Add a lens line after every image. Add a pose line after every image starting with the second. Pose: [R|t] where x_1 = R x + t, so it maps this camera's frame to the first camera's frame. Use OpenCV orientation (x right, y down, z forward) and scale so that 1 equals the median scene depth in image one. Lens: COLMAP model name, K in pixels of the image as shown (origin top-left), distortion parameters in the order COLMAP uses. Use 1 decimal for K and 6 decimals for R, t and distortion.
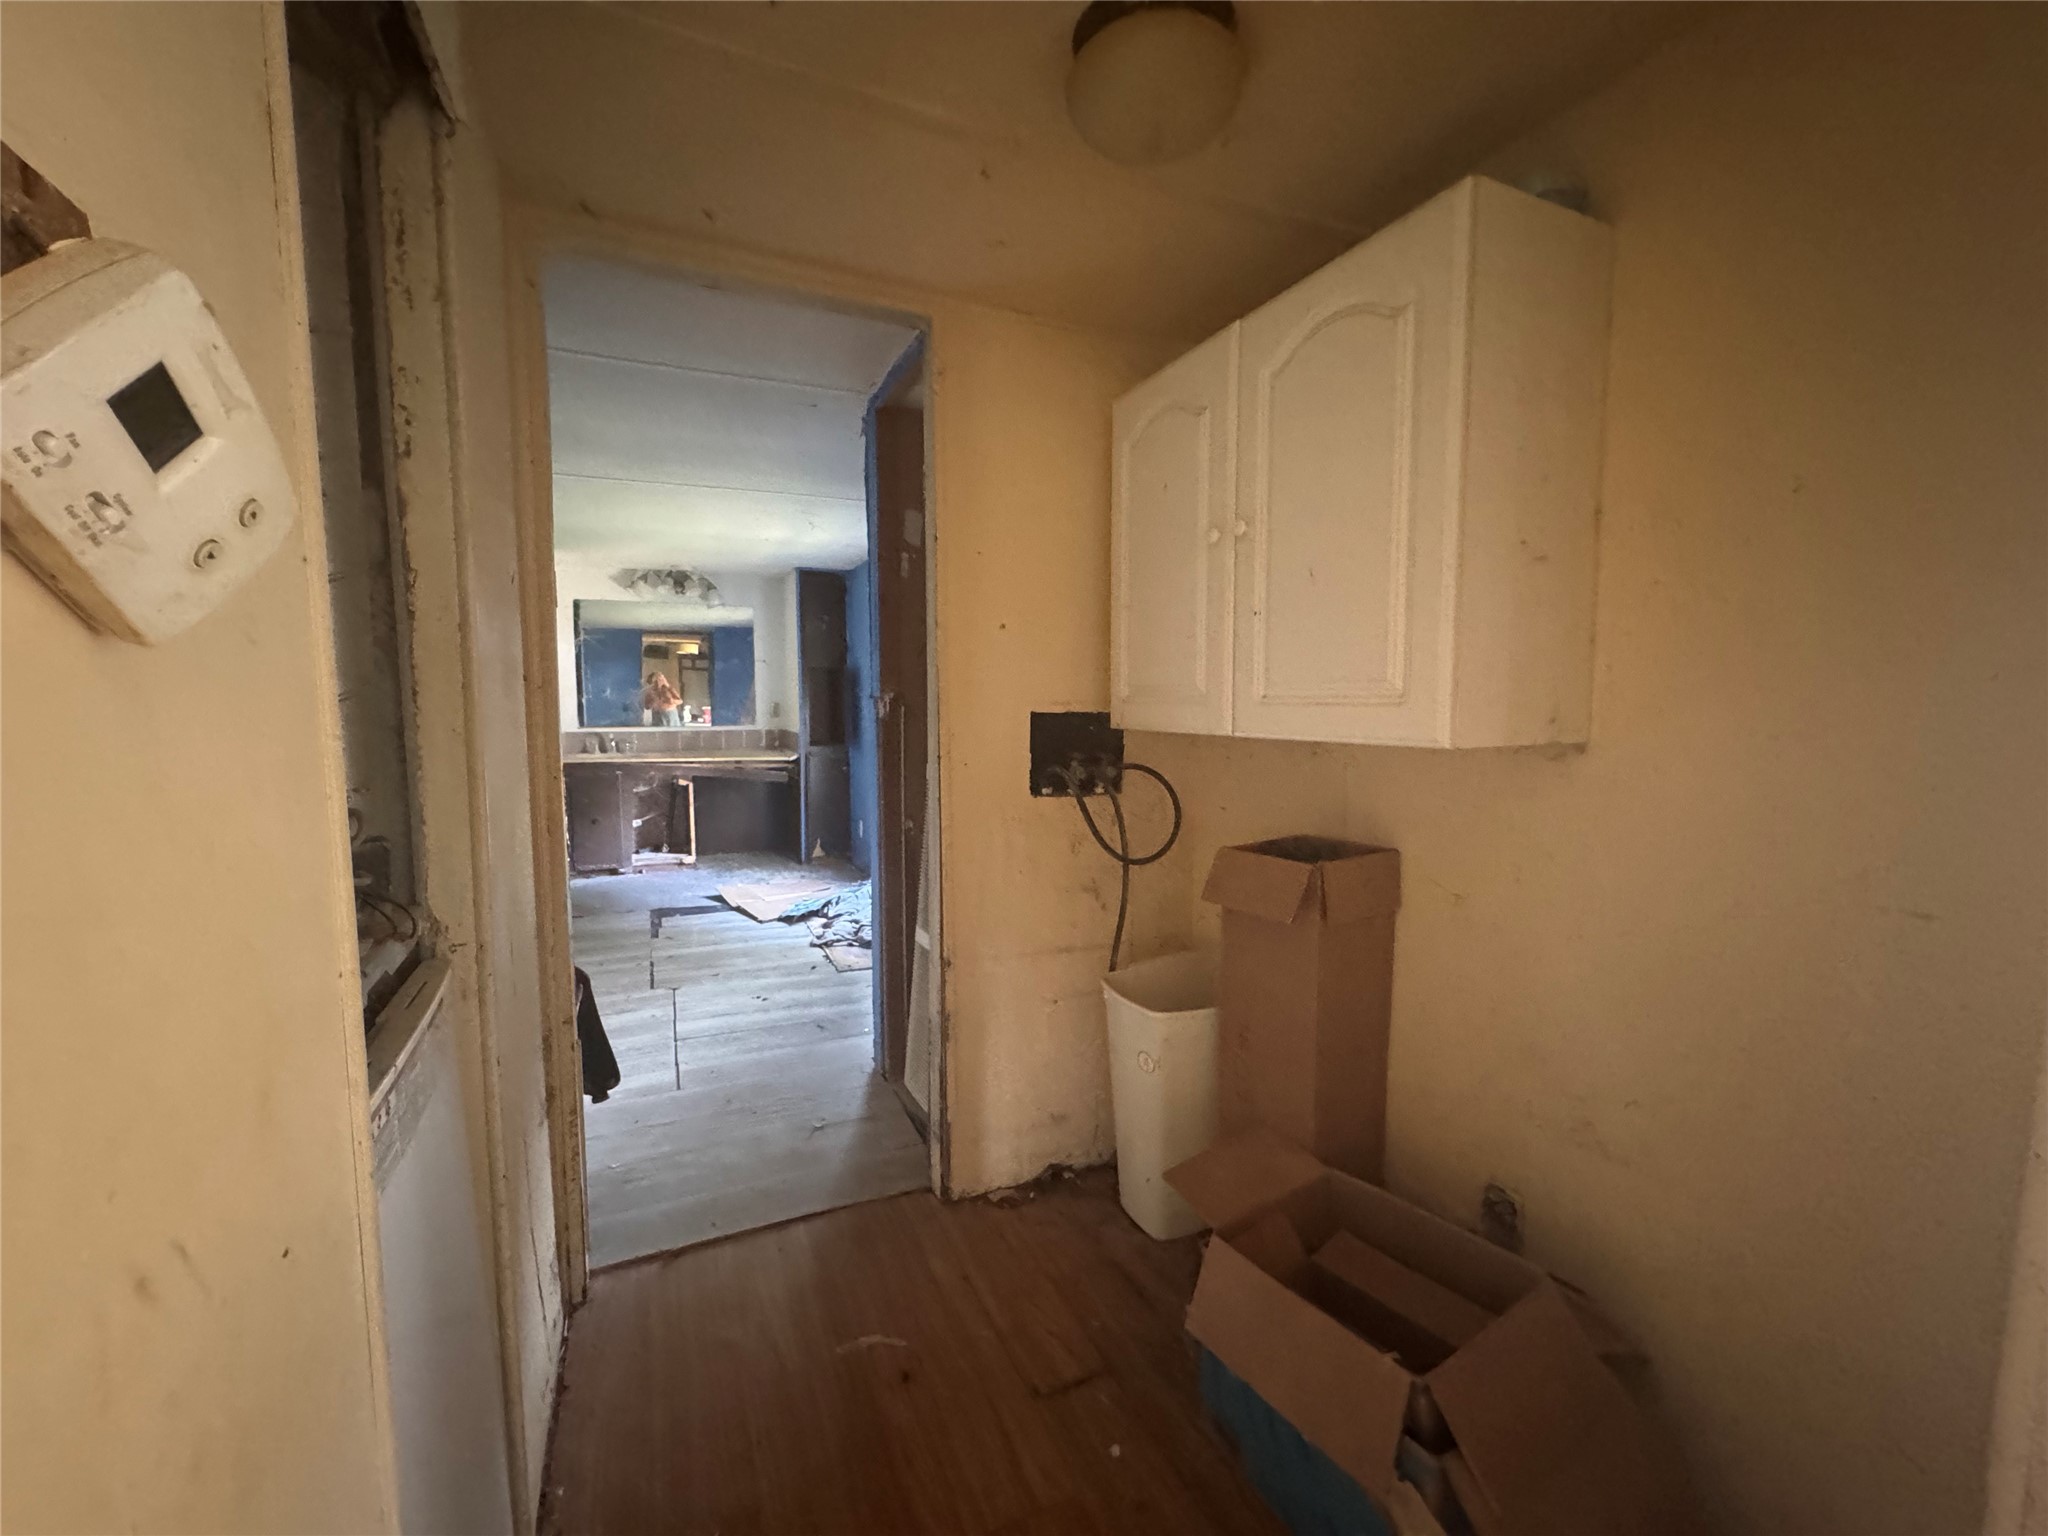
lens RADIAL K [[818.7, 0, 1023.0], [0, 818.7, 769.2], [0, 0, 1]] dist [-0.000358, -0.000446]
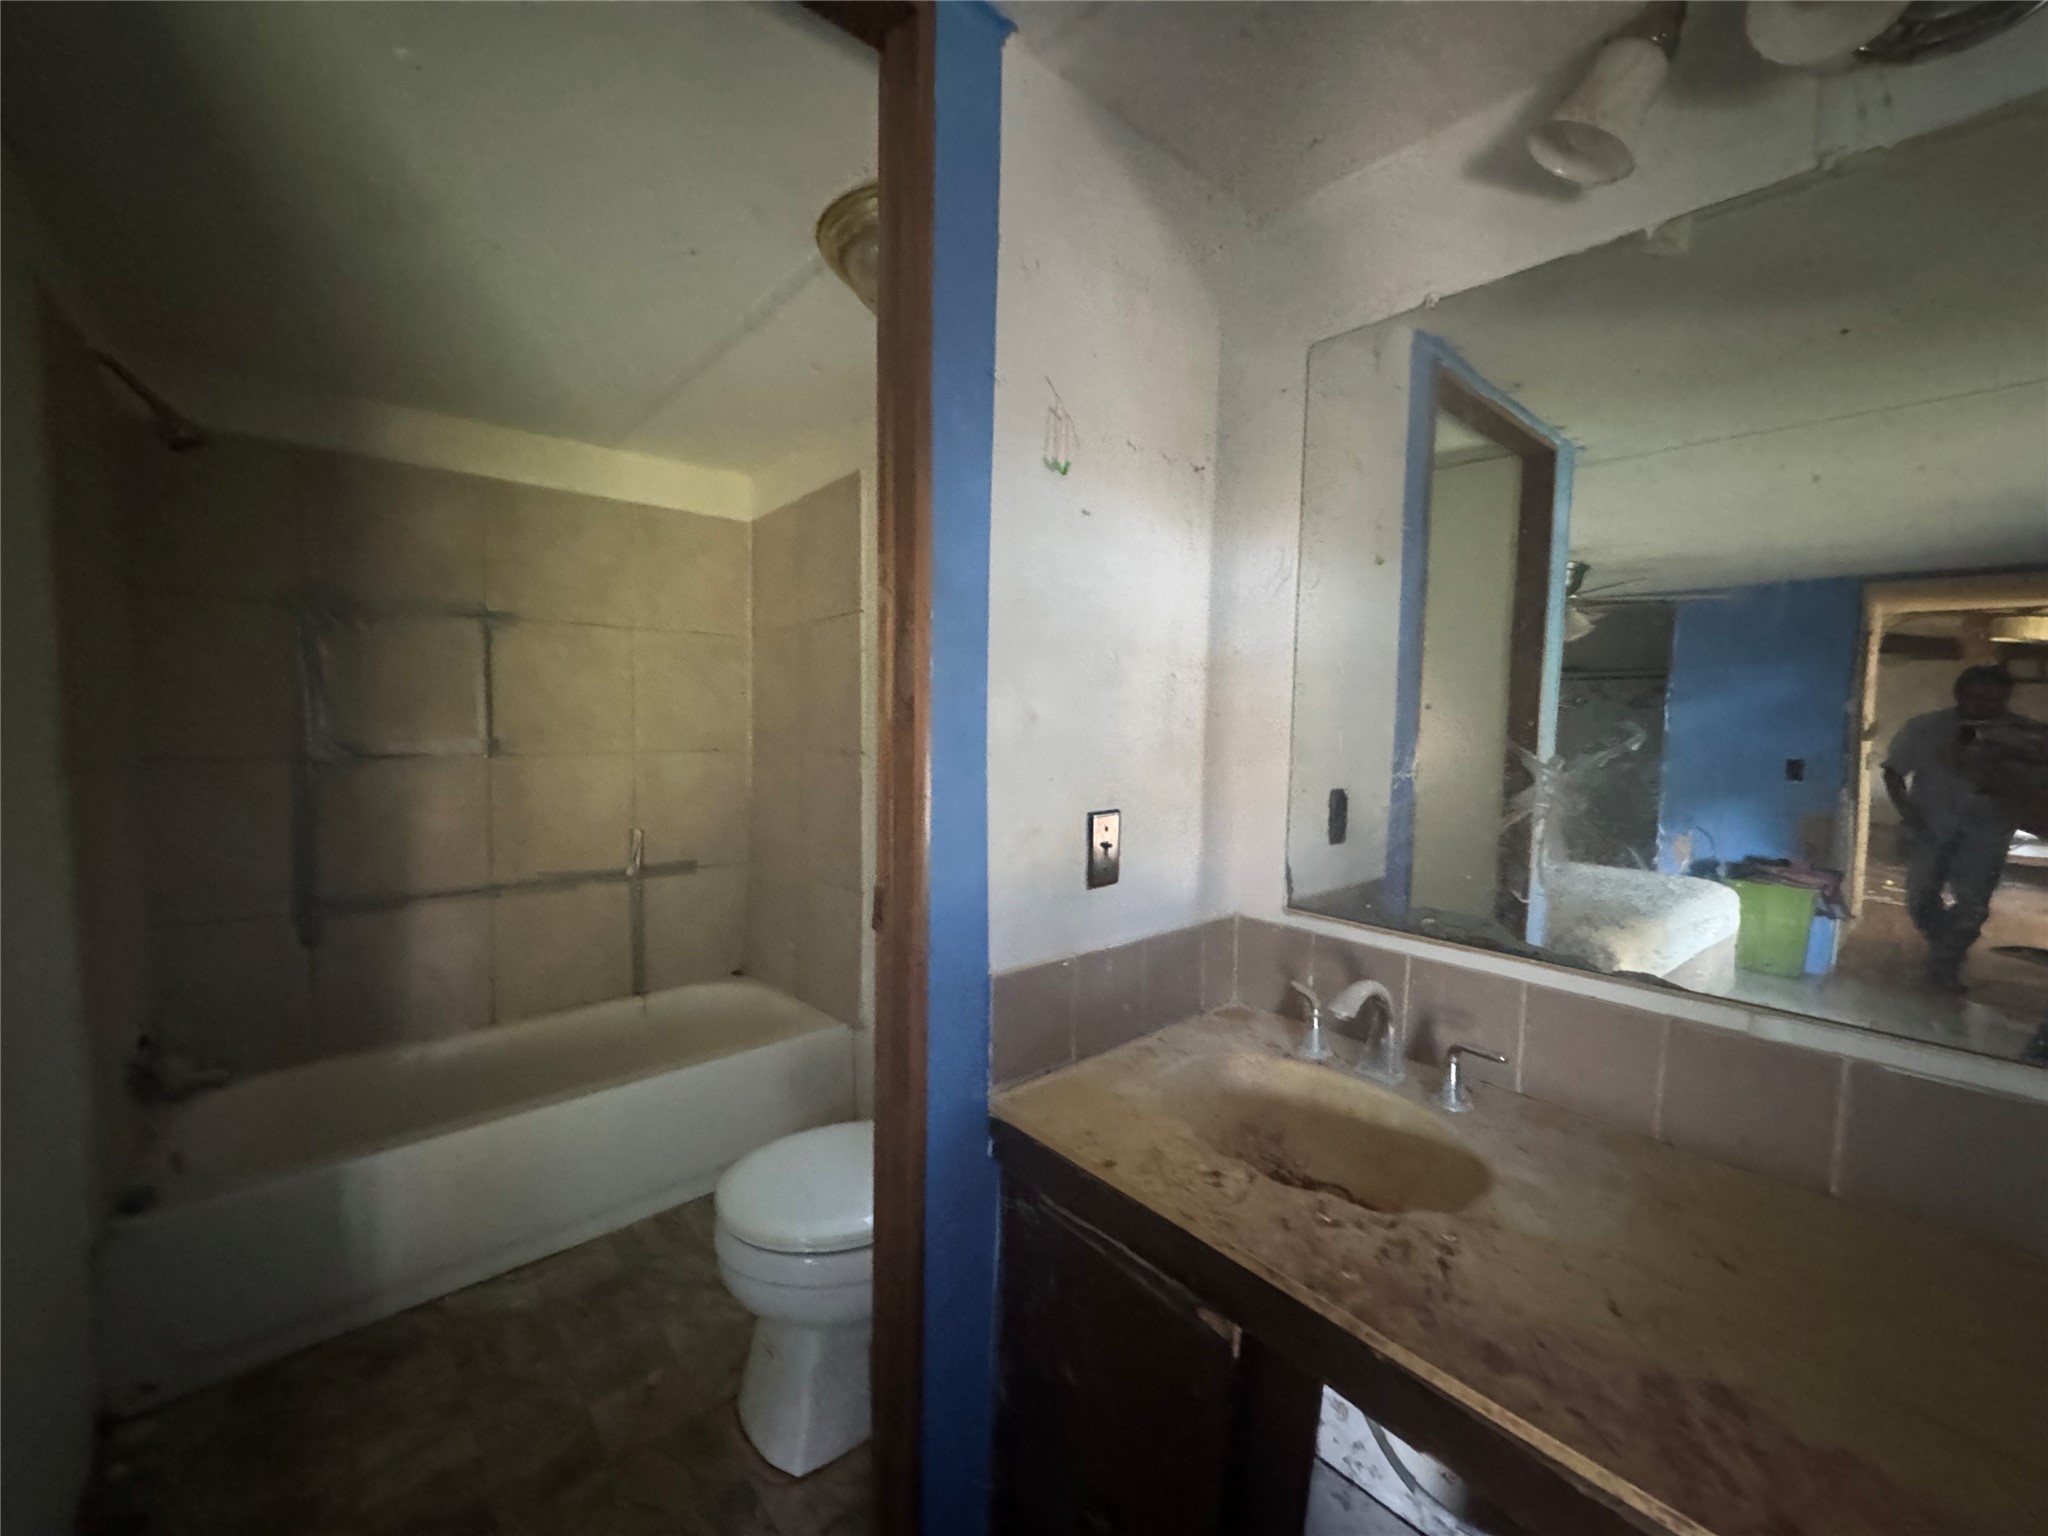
lens RADIAL K [[818.7, 0, 1023.0], [0, 818.7, 769.2], [0, 0, 1]] dist [-0.000358, -0.000446]
pose [[0.289472, 0.068827, -0.954709, -0.344031], [-0.103379, 0.993825, 0.040302, -0.093396], [0.951588, 0.087030, 0.294800, 0.859575]]
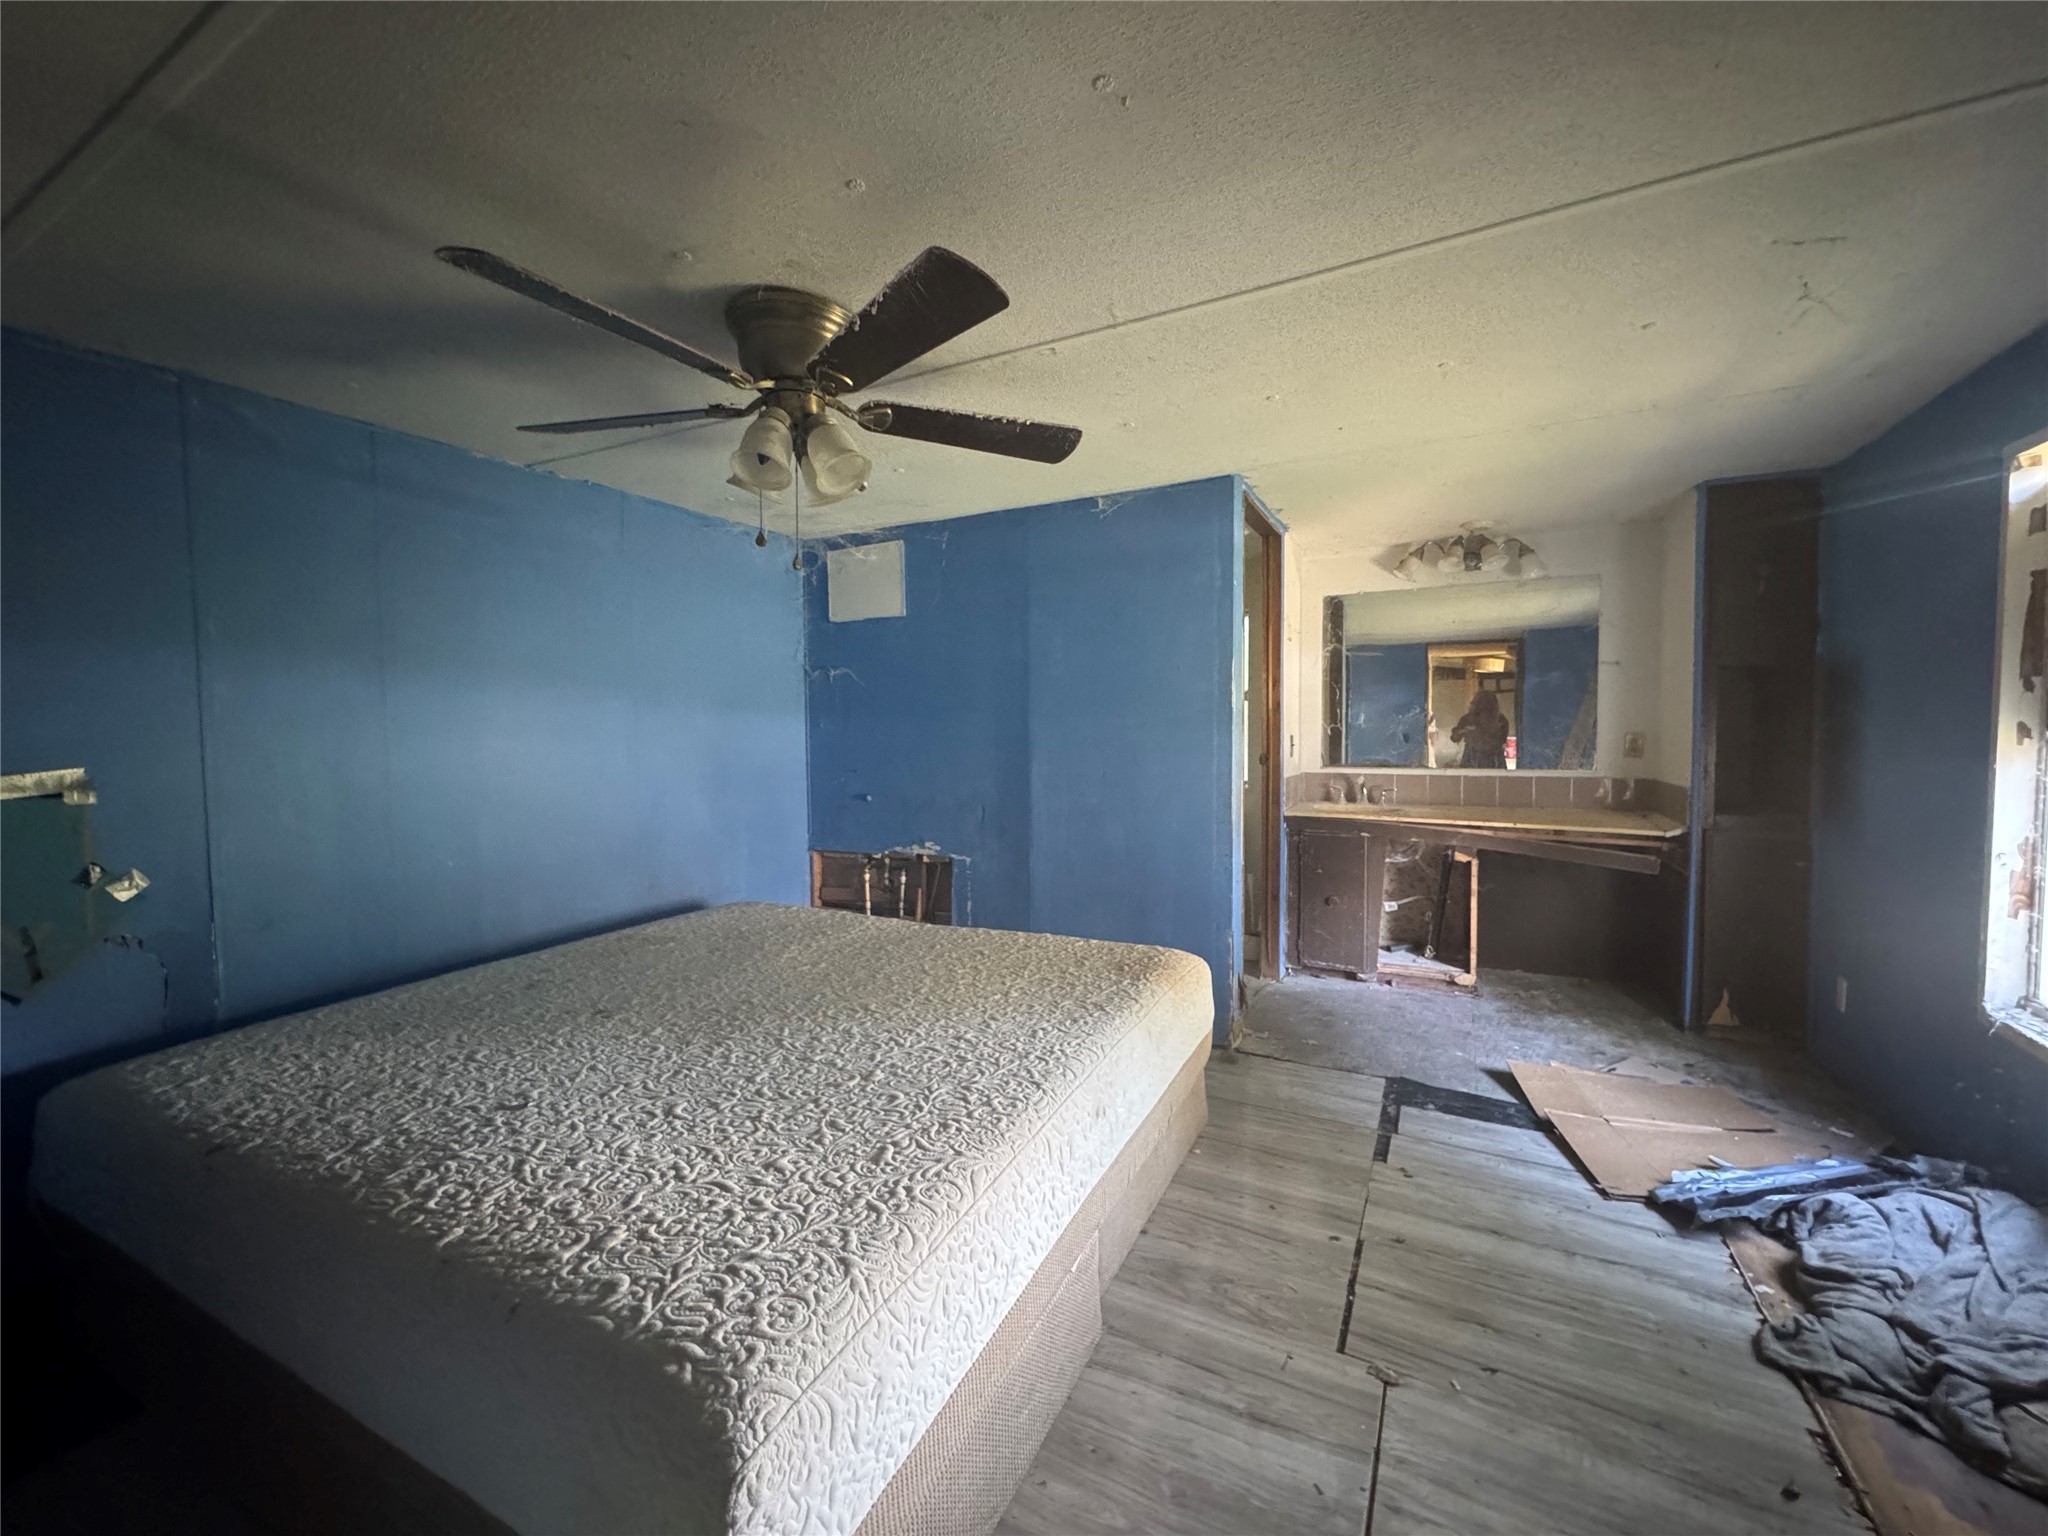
lens RADIAL K [[818.7, 0, 1023.0], [0, 818.7, 769.2], [0, 0, 1]] dist [-0.000358, -0.000446]
pose [[0.615769, 0.028883, -0.787397, -0.121713], [-0.057012, 0.998342, -0.007964, -0.027758], [0.785861, 0.049795, 0.616395, 0.325248]]
